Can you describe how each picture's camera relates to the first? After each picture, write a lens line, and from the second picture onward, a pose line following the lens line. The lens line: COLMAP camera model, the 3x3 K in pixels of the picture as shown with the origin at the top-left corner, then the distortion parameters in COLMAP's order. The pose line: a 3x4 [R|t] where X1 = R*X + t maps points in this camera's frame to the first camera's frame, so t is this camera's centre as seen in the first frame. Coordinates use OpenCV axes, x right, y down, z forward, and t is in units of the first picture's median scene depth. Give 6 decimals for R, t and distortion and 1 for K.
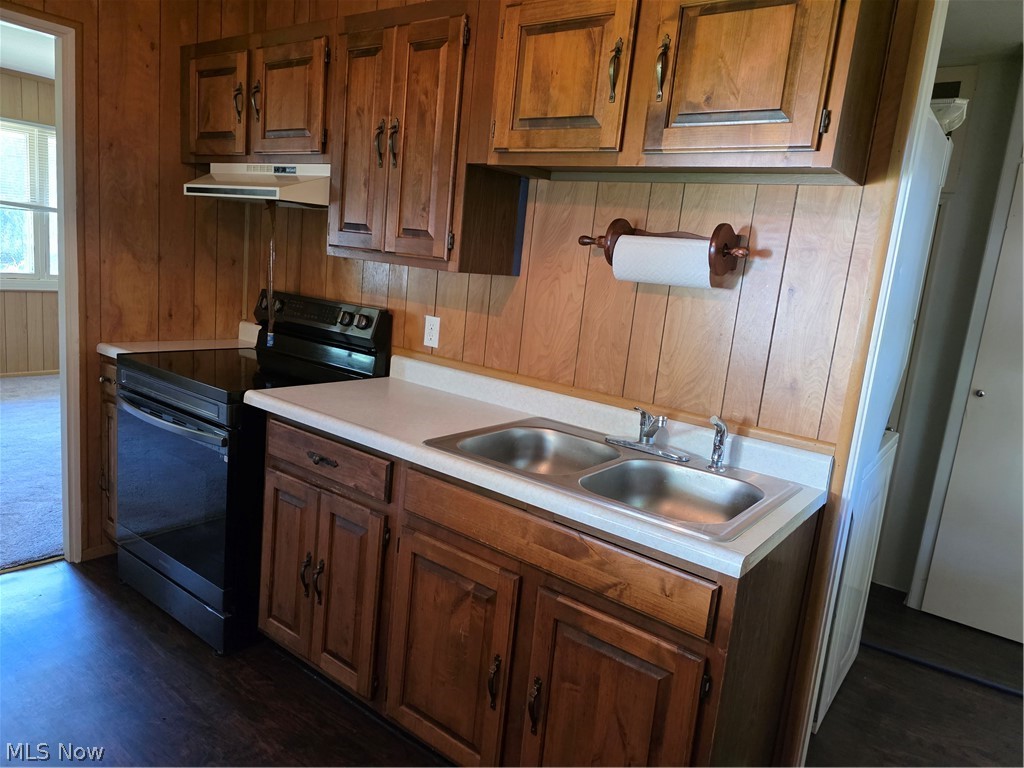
lens RADIAL K [[687.3, 0, 517.3], [0, 687.3, 387.4], [0, 0, 1]] dist [0.065217, -0.066422]
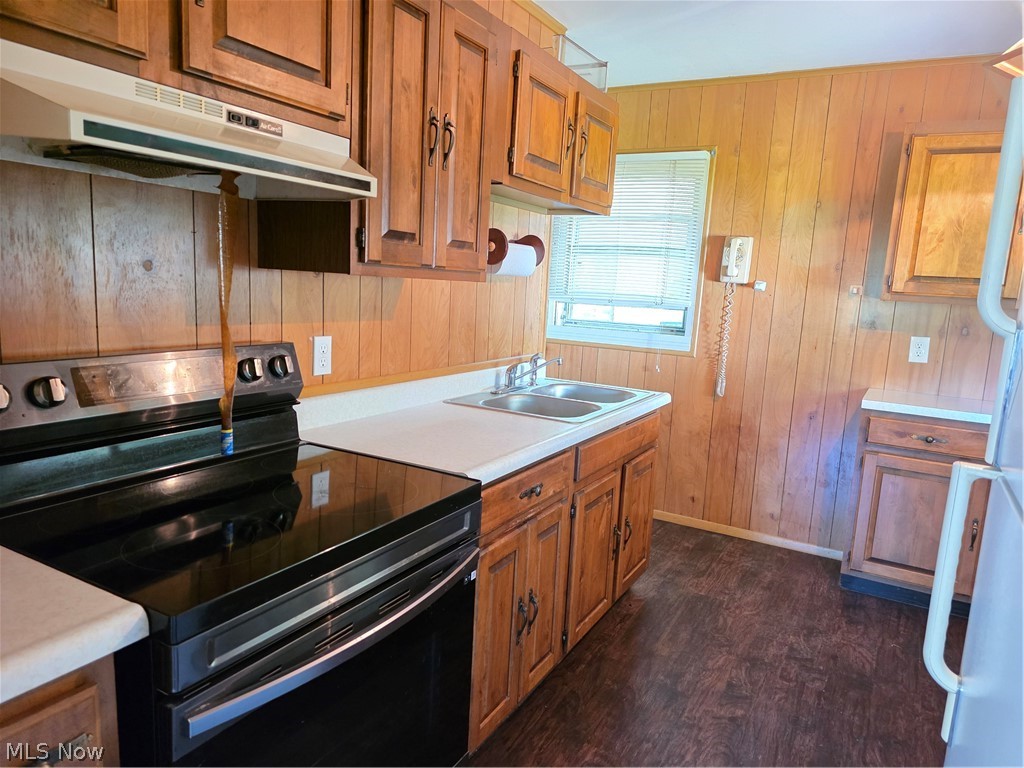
lens RADIAL K [[687.3, 0, 517.3], [0, 687.3, 385.2], [0, 0, 1]] dist [0.065217, -0.066422]
pose [[-0.136611, -0.258882, 0.956199, -0.945084], [0.110725, 0.955210, 0.274433, -0.248111], [-0.984417, 0.143366, -0.101828, 0.896412]]
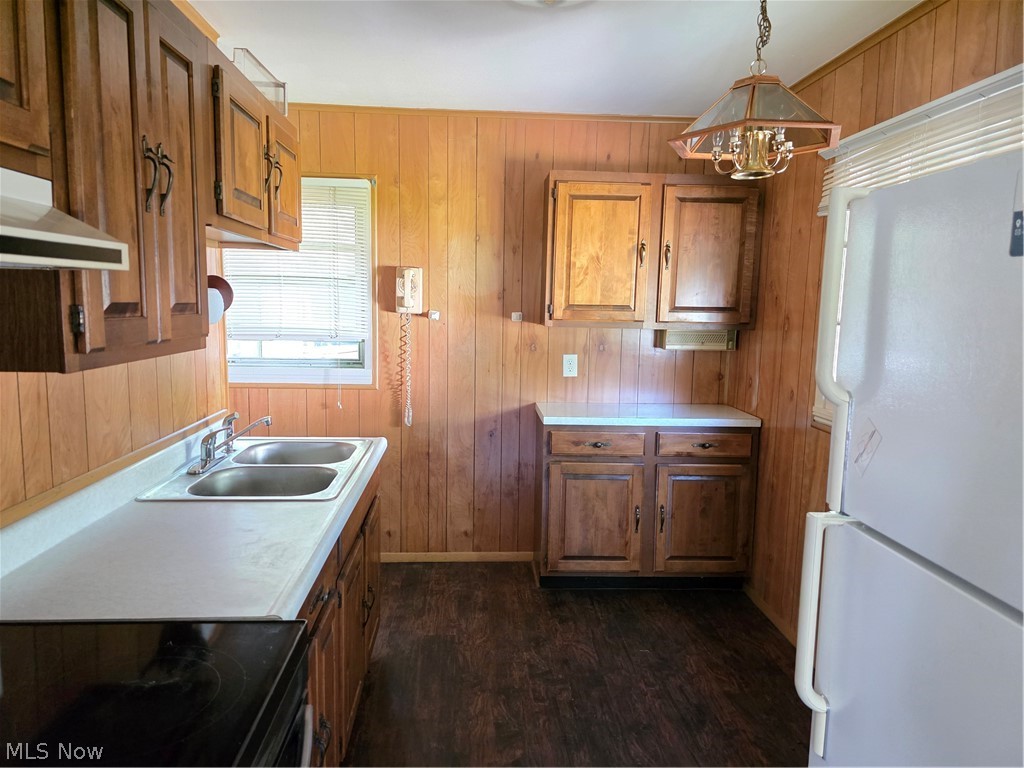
lens RADIAL K [[687.3, 0, 503.9], [0, 687.3, 381.3], [0, 0, 1]] dist [0.065217, -0.066422]
pose [[-0.644132, -0.202917, 0.737509, -0.788605], [0.054800, 0.949452, 0.309092, -0.306543], [-0.762949, 0.239511, -0.600453, 1.027195]]
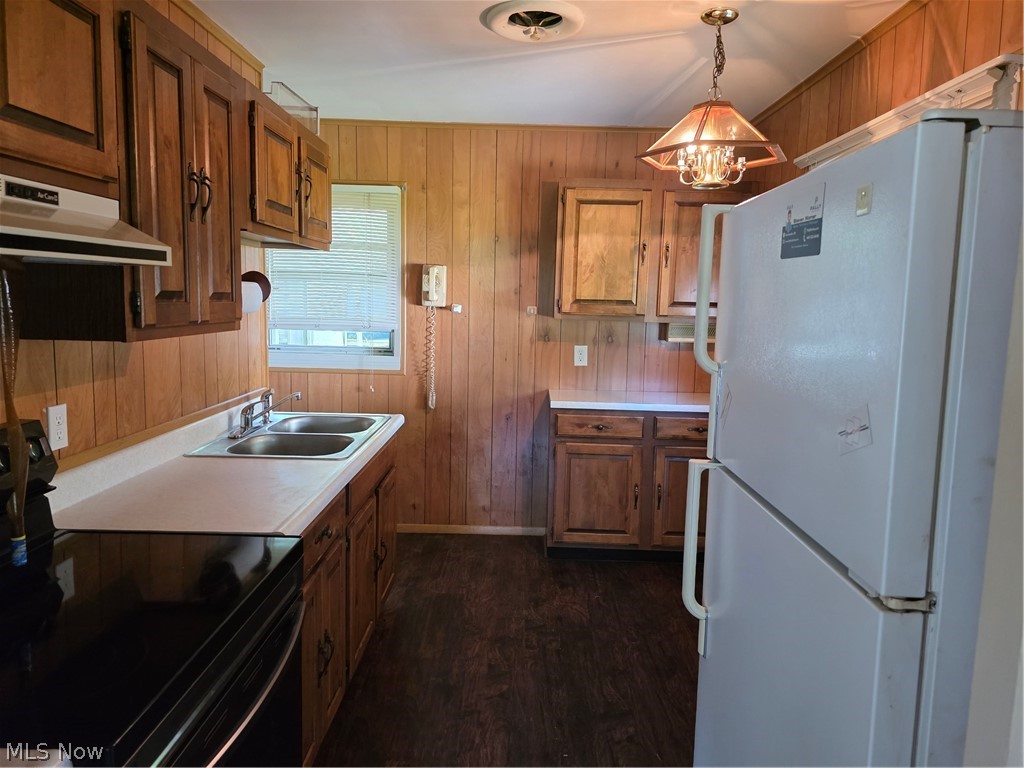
lens RADIAL K [[687.3, 0, 518.6], [0, 687.3, 368.9], [0, 0, 1]] dist [0.065217, -0.066422]
pose [[-0.596383, -0.200348, 0.777295, -0.956800], [0.060009, 0.954513, 0.292068, -0.322624], [-0.800454, 0.220829, -0.557232, 1.041645]]
